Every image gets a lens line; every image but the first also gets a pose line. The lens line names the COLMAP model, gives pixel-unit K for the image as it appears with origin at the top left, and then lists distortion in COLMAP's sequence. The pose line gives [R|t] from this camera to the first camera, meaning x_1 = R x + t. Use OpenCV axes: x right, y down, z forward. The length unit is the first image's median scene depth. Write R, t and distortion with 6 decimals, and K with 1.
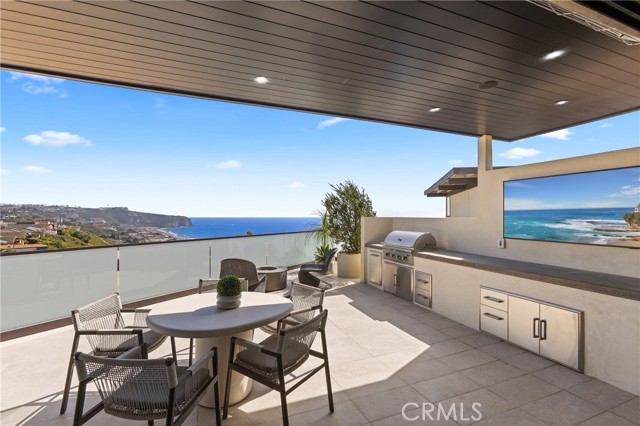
lens RADIAL K [[299.7, 0, 323.3], [0, 299.7, 213.3], [0, 0, 1]] dist [0.001412, 0.006567]
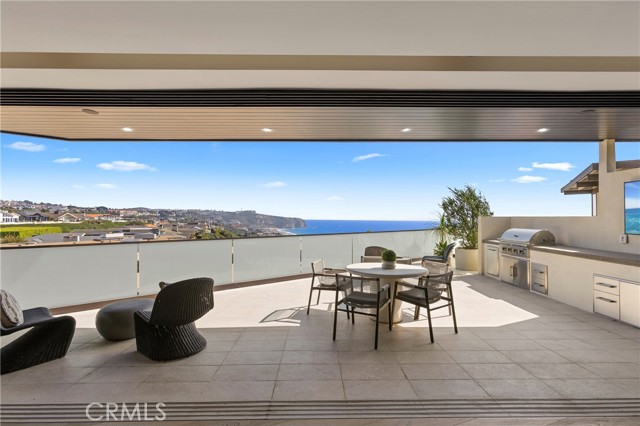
lens RADIAL K [[299.7, 0, 318.0], [0, 299.7, 213.8], [0, 0, 1]] dist [0.001412, 0.006567]
pose [[0.931744, -0.008318, -0.363020, -0.025798], [0.006955, 0.999963, -0.005060, 0.003976], [0.363049, 0.002190, 0.931767, -0.273270]]
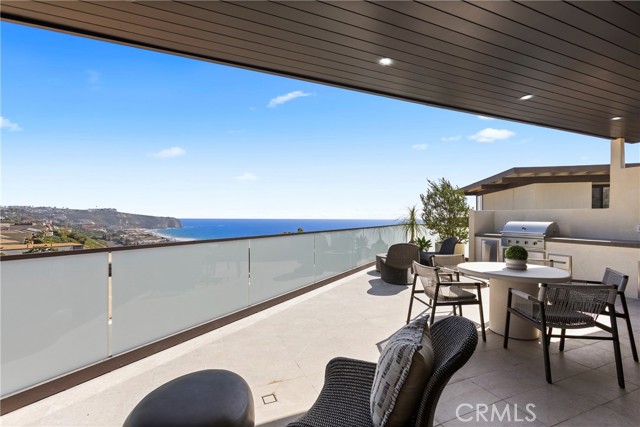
lens RADIAL K [[294.2, 0, 317.9], [0, 294.2, 216.8], [0, 0, 1]] dist [0.007152, 0.004168]
pose [[0.999725, -0.002667, 0.023296, -0.472648], [0.002470, 0.999961, 0.008493, 0.025443], [-0.023318, -0.008433, 0.999693, -0.107089]]
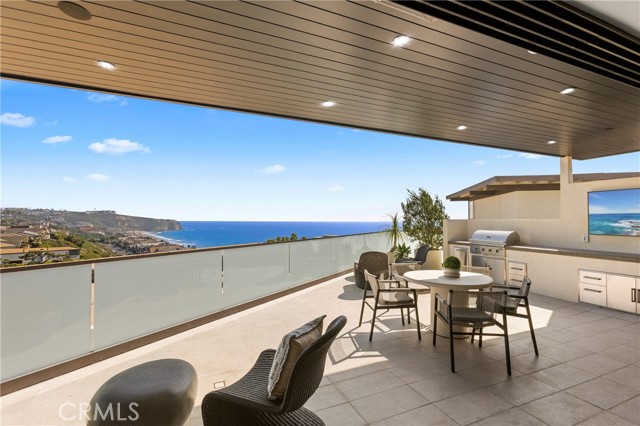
lens RADIAL K [[299.7, 0, 323.0], [0, 299.7, 214.5], [0, 0, 1]] dist [0.001412, 0.006567]
pose [[0.999556, -0.001260, 0.029769, -0.392376], [0.001472, 0.999974, -0.007118, 0.001282], [-0.029759, 0.007159, 0.999531, -0.193828]]
